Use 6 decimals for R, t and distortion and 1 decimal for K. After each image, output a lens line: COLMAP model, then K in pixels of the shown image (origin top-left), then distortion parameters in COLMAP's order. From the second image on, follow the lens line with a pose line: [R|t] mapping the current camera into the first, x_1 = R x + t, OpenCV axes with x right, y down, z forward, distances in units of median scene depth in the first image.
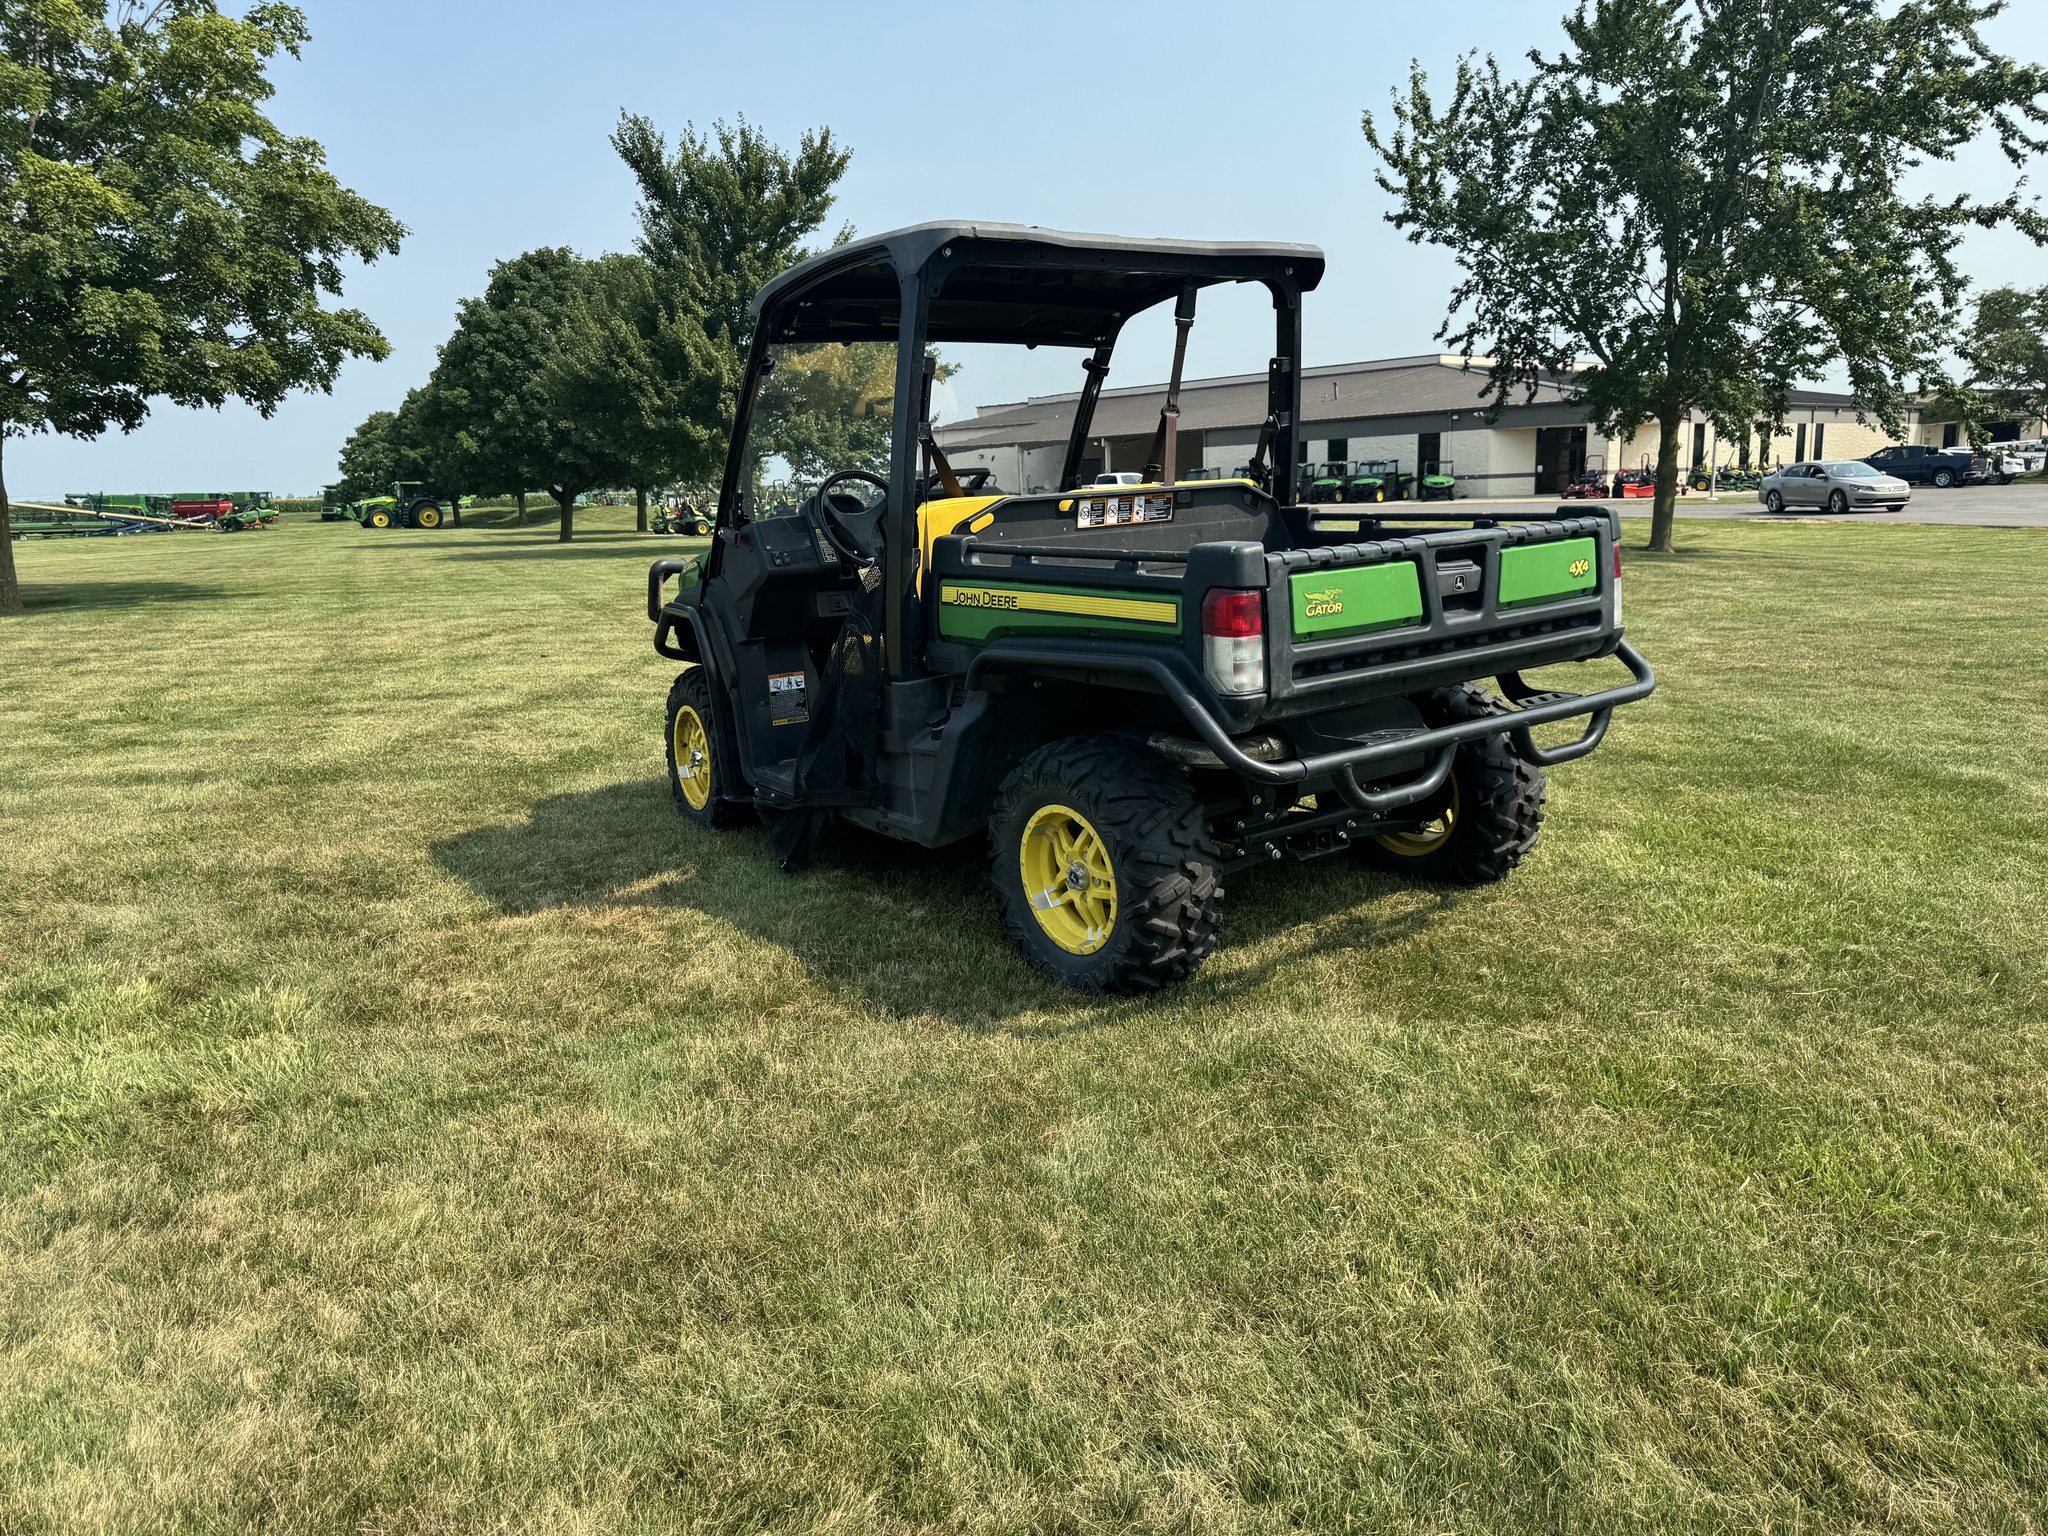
lens RADIAL K [[1443.5, 0, 1024.0], [0, 1443.5, 768.0], [0, 0, 1]] dist [0.019656, -0.045884]
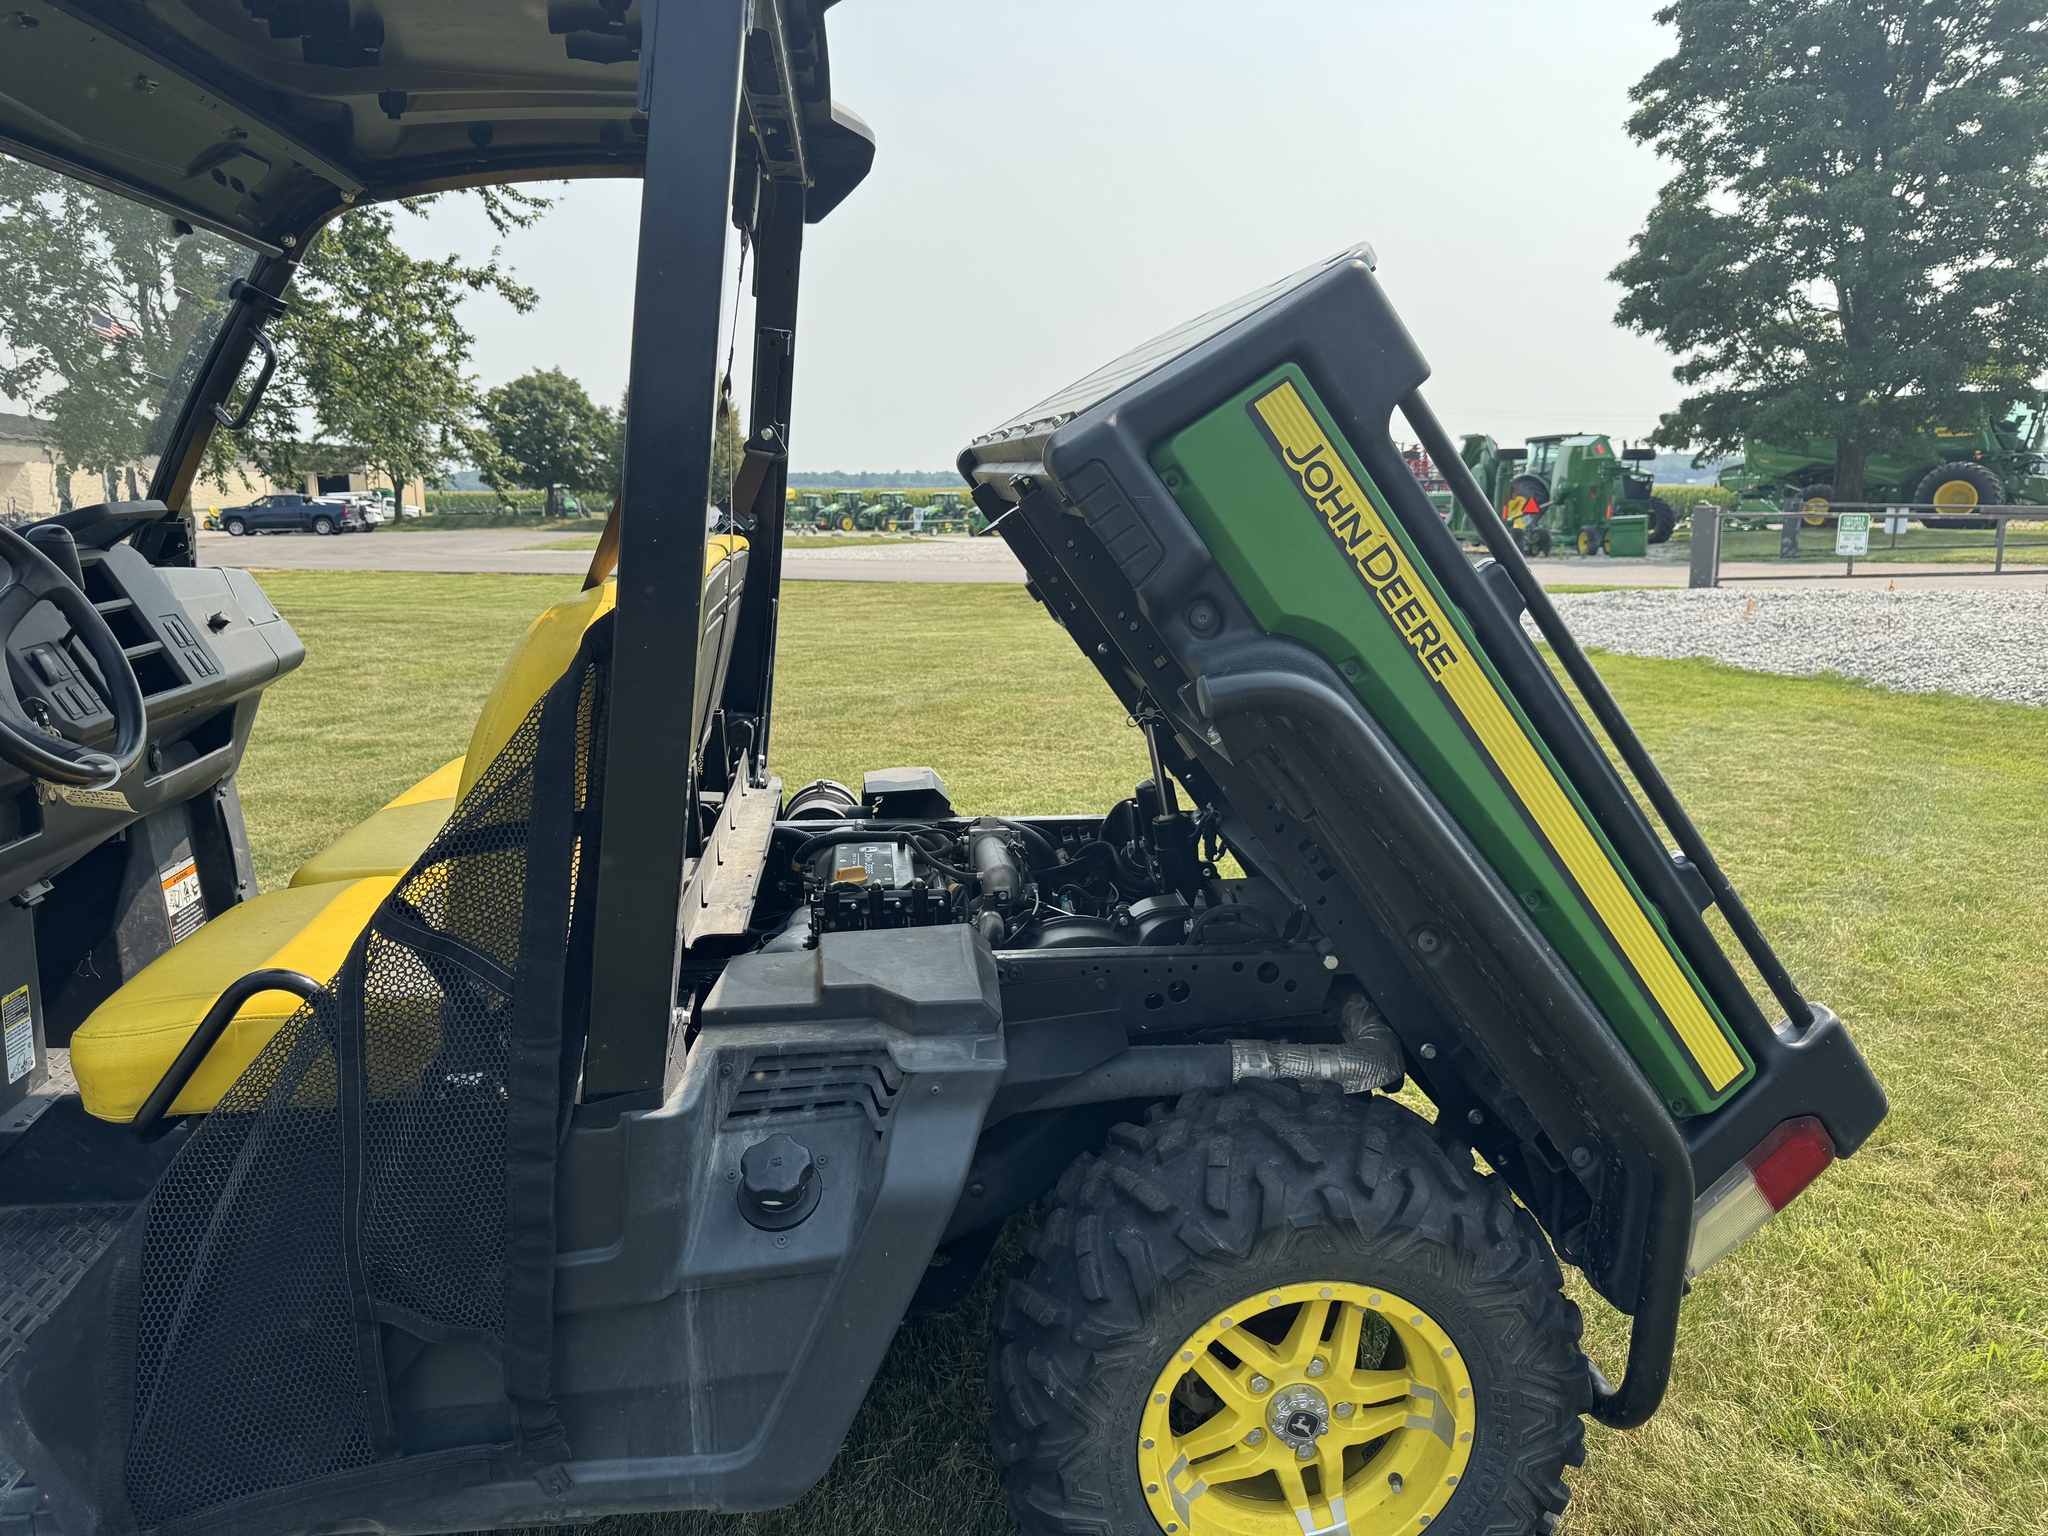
lens RADIAL K [[1443.5, 0, 1024.0], [0, 1443.5, 768.0], [0, 0, 1]] dist [0.019656, -0.045884]
pose [[0.507373, -0.127785, 0.852199, -0.061310], [0.154350, 0.986427, 0.056017, -0.026493], [-0.847791, 0.103115, 0.520210, 0.132353]]
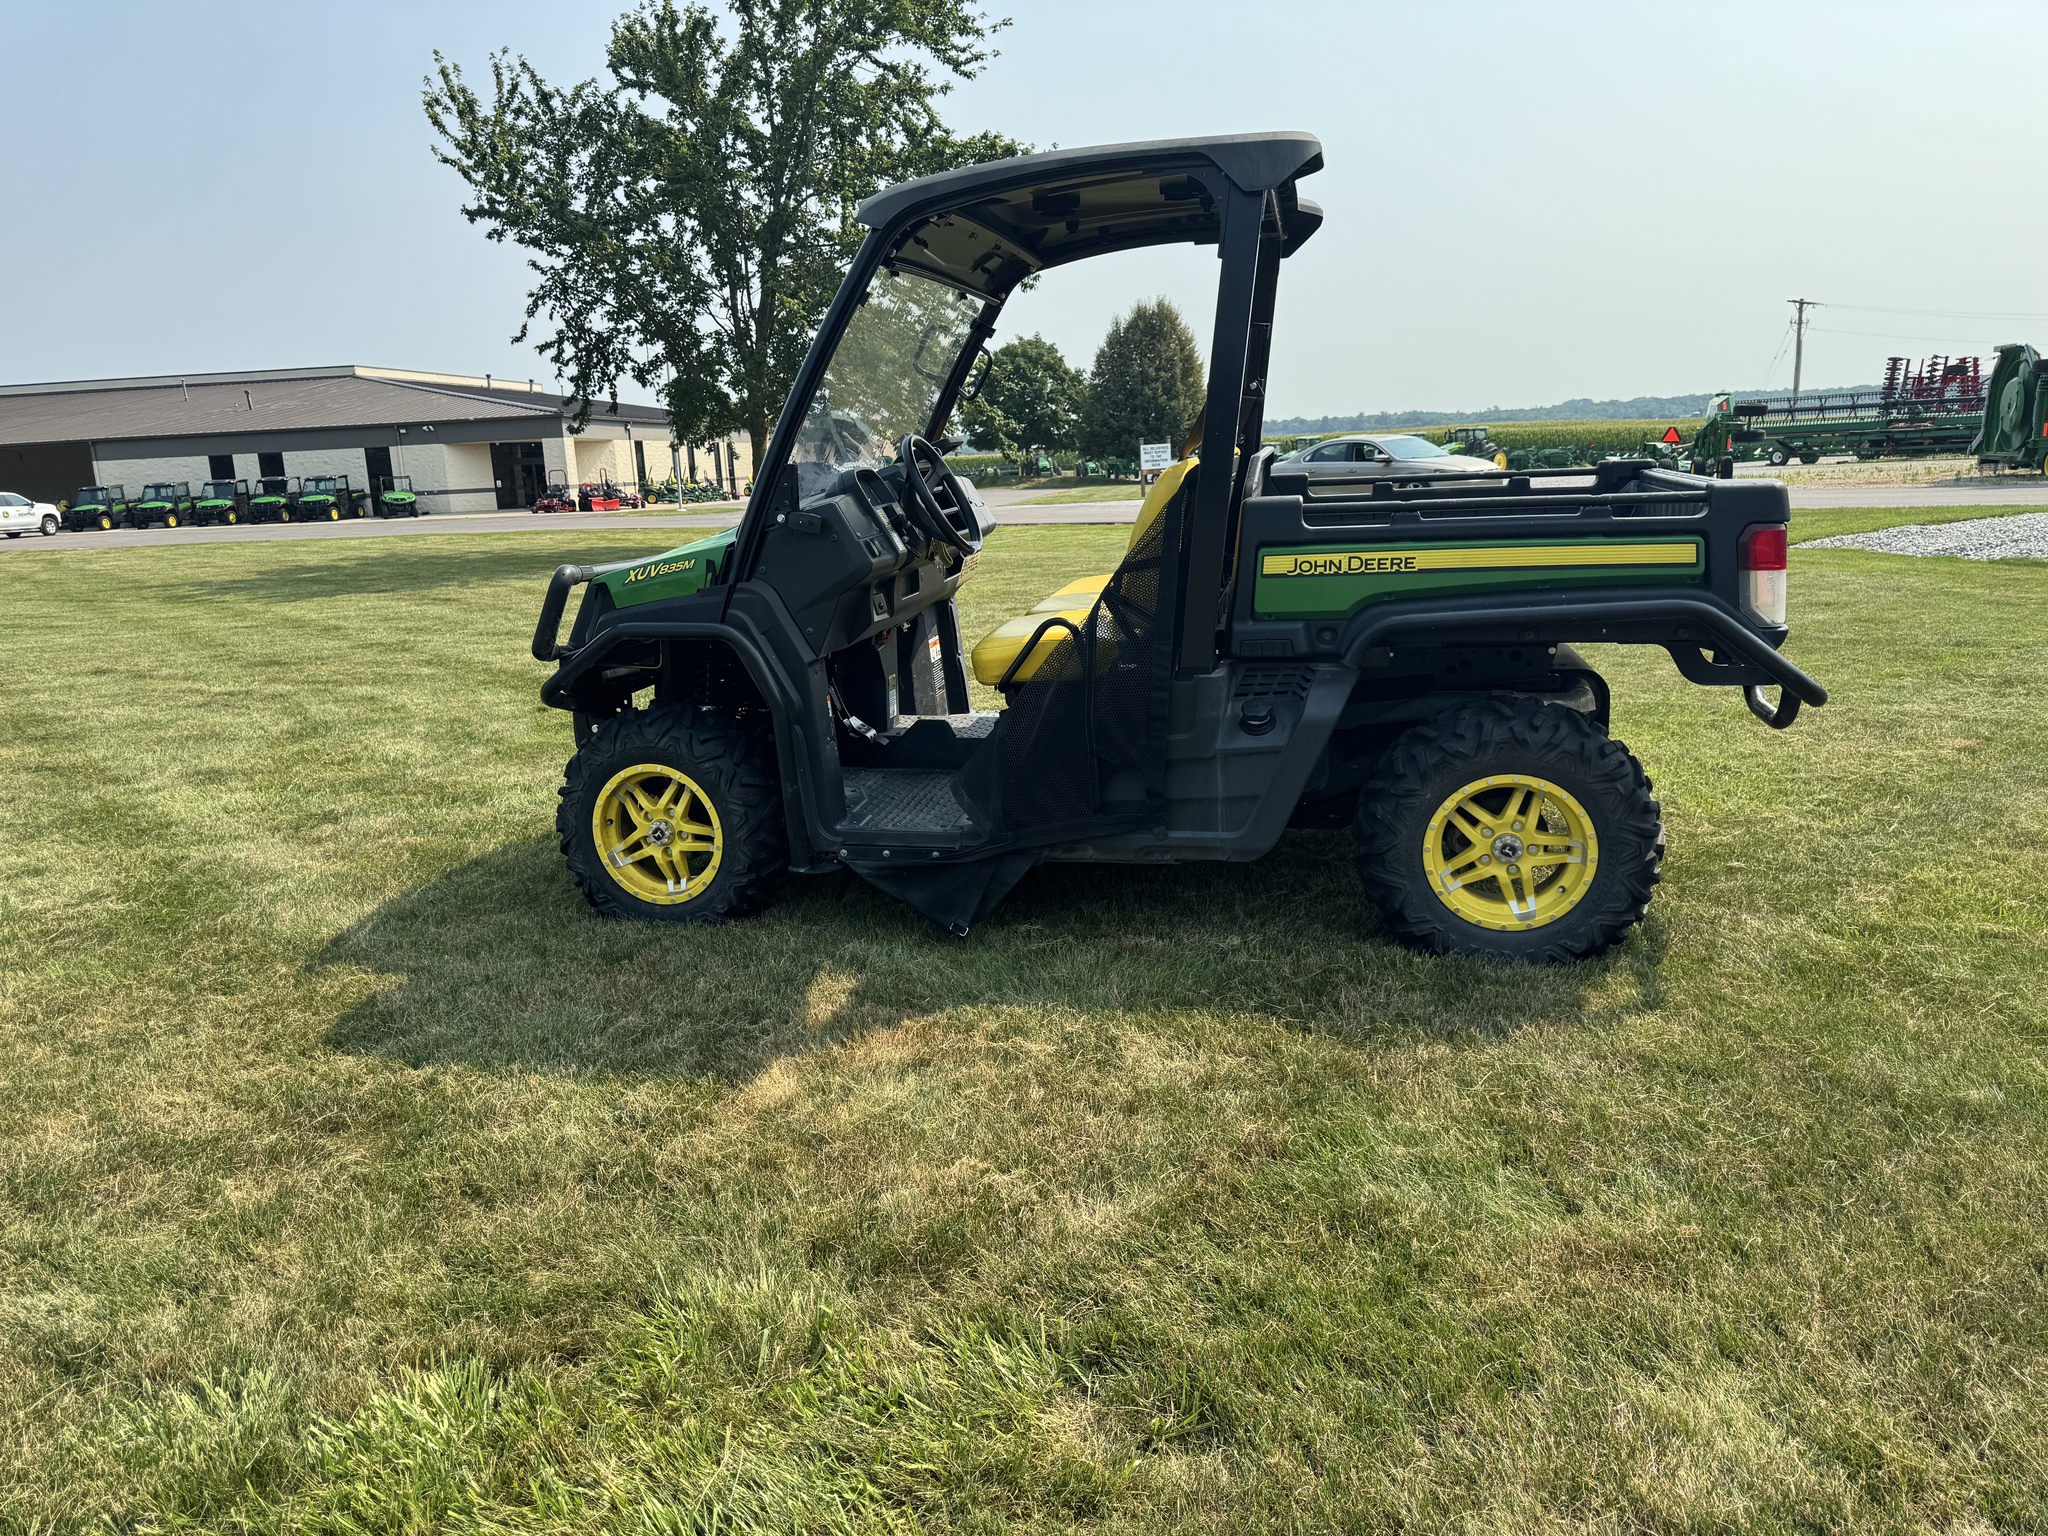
lens RADIAL K [[1395.4, 0, 1024.0], [0, 1395.4, 768.0], [0, 0, 1]] dist [0.115407, -0.175008]
pose [[0.749160, -0.141396, 0.647121, -0.128858], [0.146525, 0.988124, 0.046275, -0.010670], [-0.645979, 0.060152, 0.760981, 0.081361]]
